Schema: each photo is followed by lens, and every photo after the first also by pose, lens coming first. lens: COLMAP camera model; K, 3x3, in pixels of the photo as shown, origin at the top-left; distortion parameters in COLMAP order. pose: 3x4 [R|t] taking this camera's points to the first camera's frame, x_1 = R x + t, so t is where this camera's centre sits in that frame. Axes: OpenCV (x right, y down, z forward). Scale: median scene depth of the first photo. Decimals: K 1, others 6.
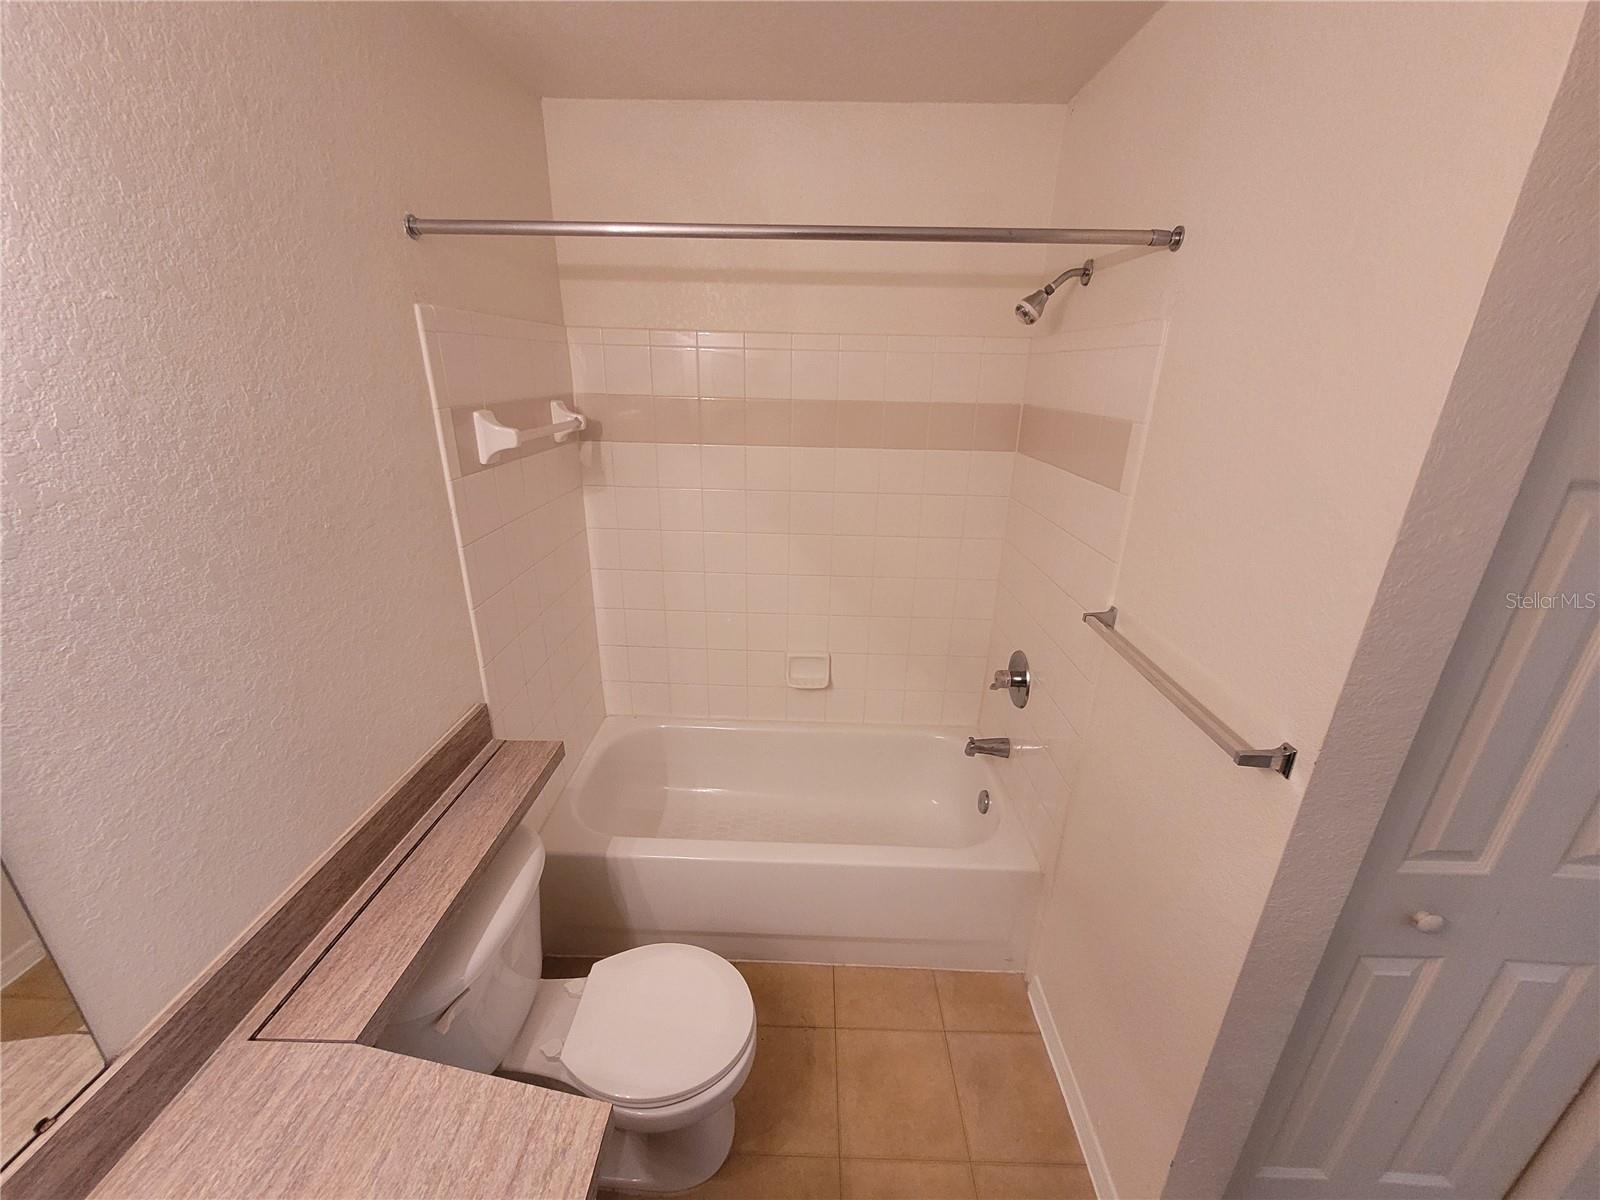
lens RADIAL K [[624.7, 0, 803.8], [0, 624.7, 593.4], [0, 0, 1]] dist [0.000190, -0.000171]
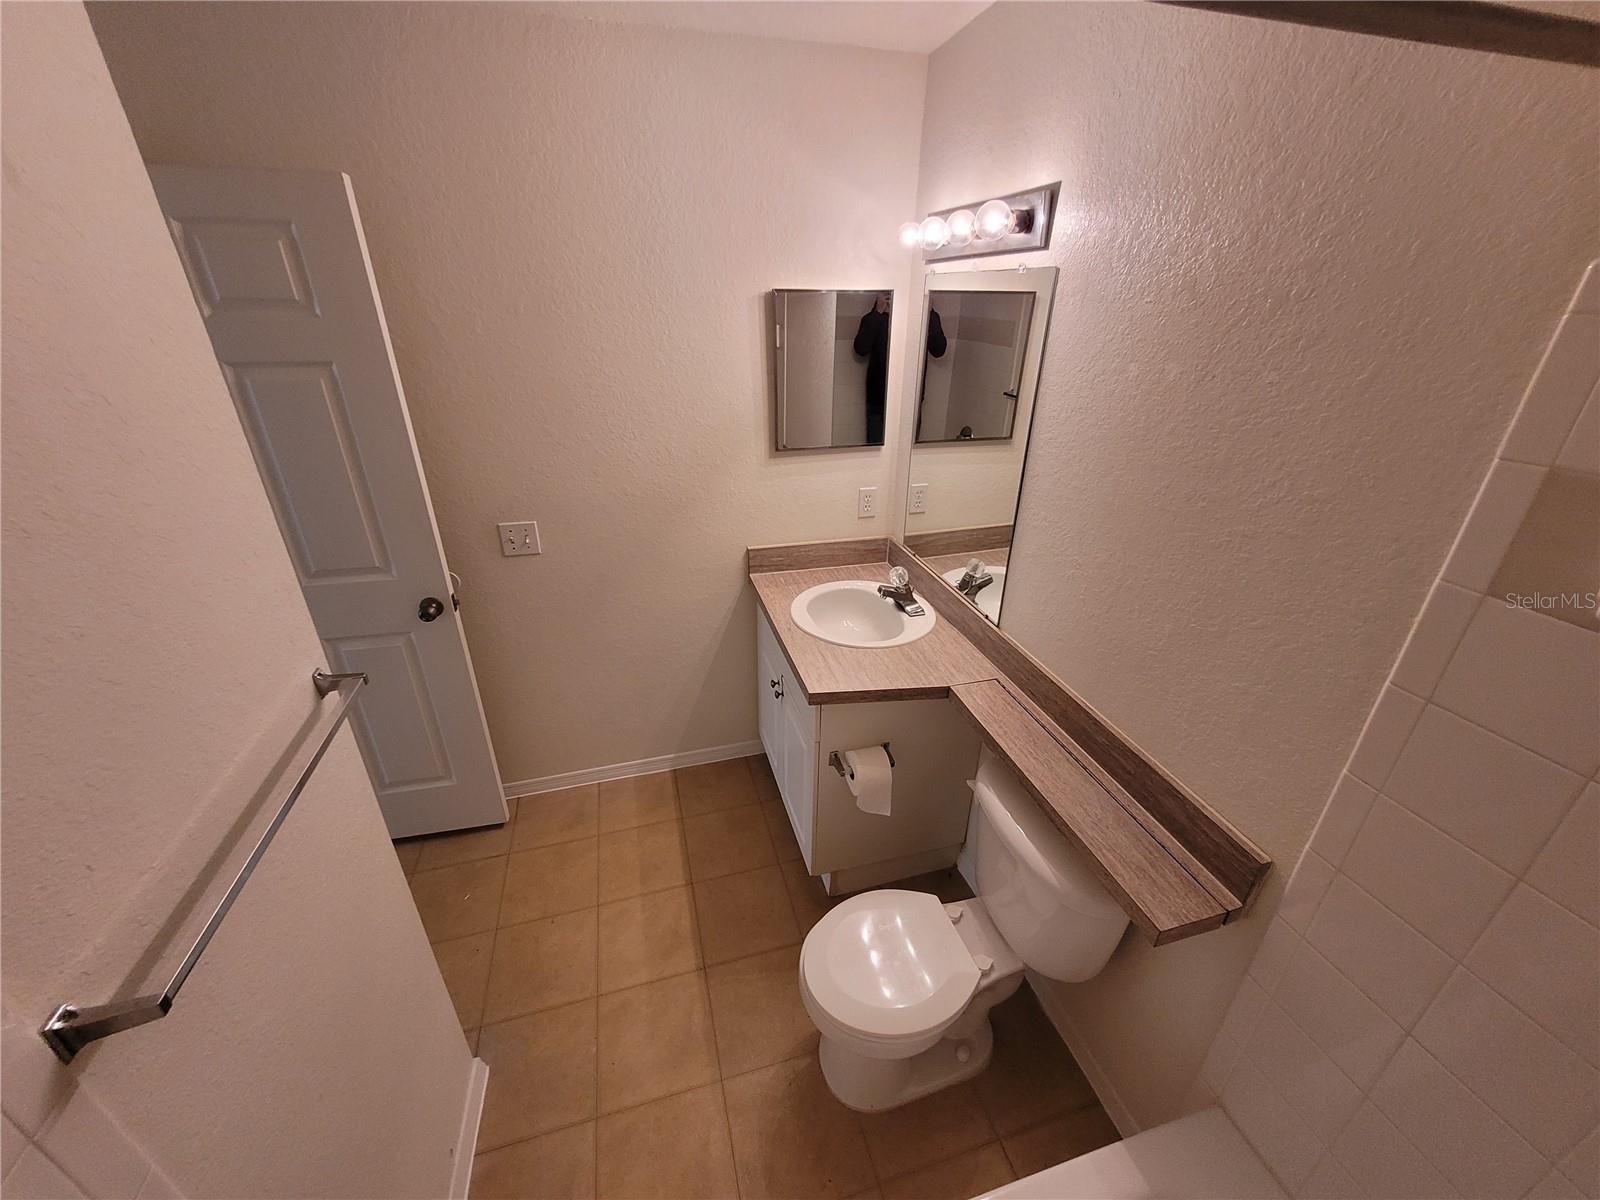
lens RADIAL K [[624.7, 0, 795.4], [0, 624.7, 595.0], [0, 0, 1]] dist [0.000190, -0.000171]
pose [[-0.958193, 0.098974, -0.268461, 0.171850], [-0.121120, 0.709747, 0.693966, -0.558518], [0.259224, 0.697469, -0.668087, 1.399232]]
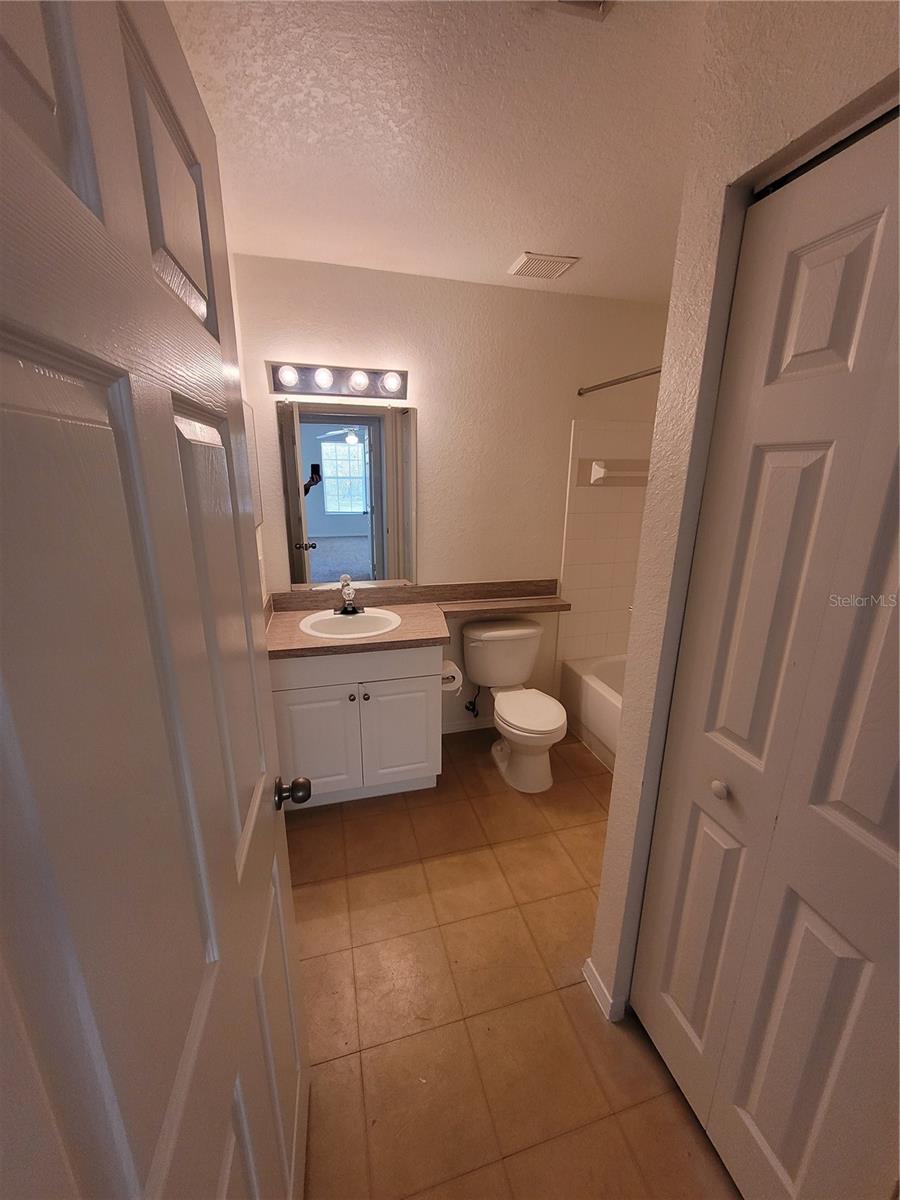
lens RADIAL K [[468.5, 0, 455.1], [0, 468.5, 601.2], [0, 0, 1]] dist [0.000190, -0.000171]
pose [[0.287624, 0.248471, -0.924951, 1.362881], [-0.332151, 0.931701, 0.146998, 0.150089], [0.898303, 0.264943, 0.350510, 0.028492]]
